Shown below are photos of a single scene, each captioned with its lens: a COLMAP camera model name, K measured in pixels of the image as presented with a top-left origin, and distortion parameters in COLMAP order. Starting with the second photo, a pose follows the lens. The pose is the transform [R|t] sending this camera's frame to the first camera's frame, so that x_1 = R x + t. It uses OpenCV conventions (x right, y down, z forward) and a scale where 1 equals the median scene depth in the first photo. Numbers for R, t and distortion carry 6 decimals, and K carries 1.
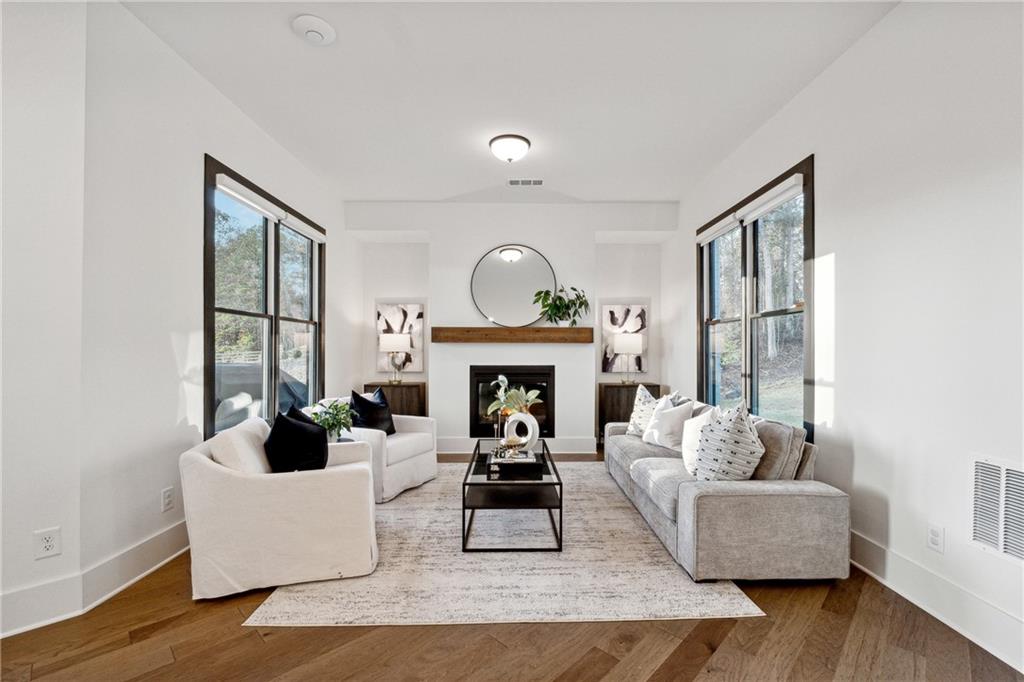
lens RADIAL K [[439.9, 0, 512.1], [0, 439.9, 348.2], [0, 0, 1]] dist [0.001313, 0.000098]
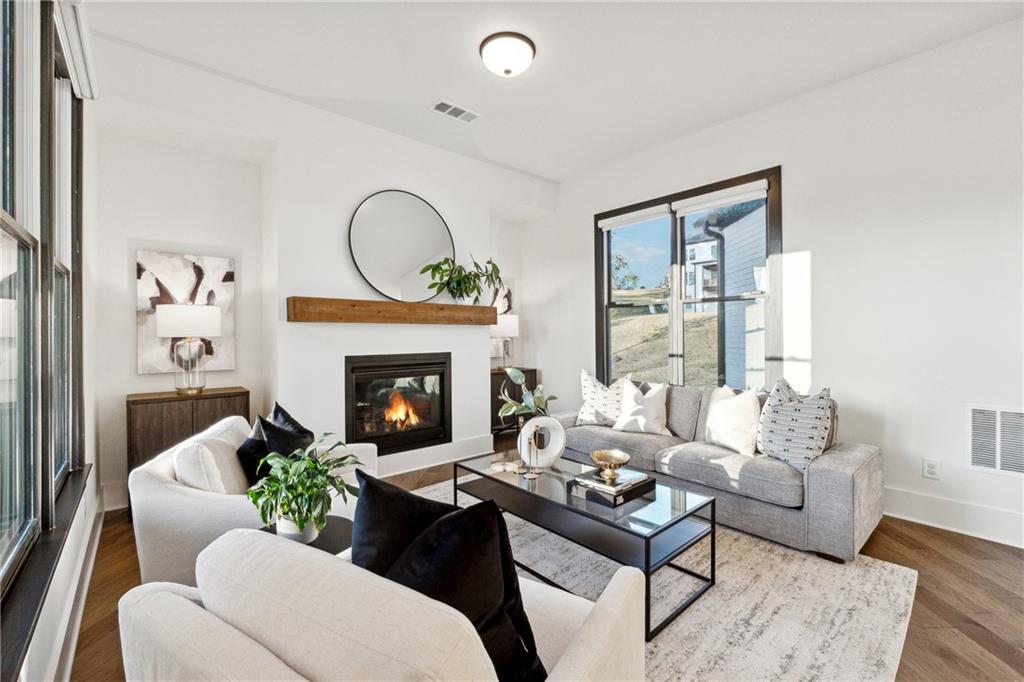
lens RADIAL K [[435.8, 0, 513.5], [0, 435.8, 334.9], [0, 0, 1]] dist [-0.002302, -0.000140]
pose [[0.754570, -0.005409, 0.656197, -0.342405], [0.001237, 0.999976, 0.006820, 0.002126], [-0.656219, -0.004334, 0.754558, 0.323661]]
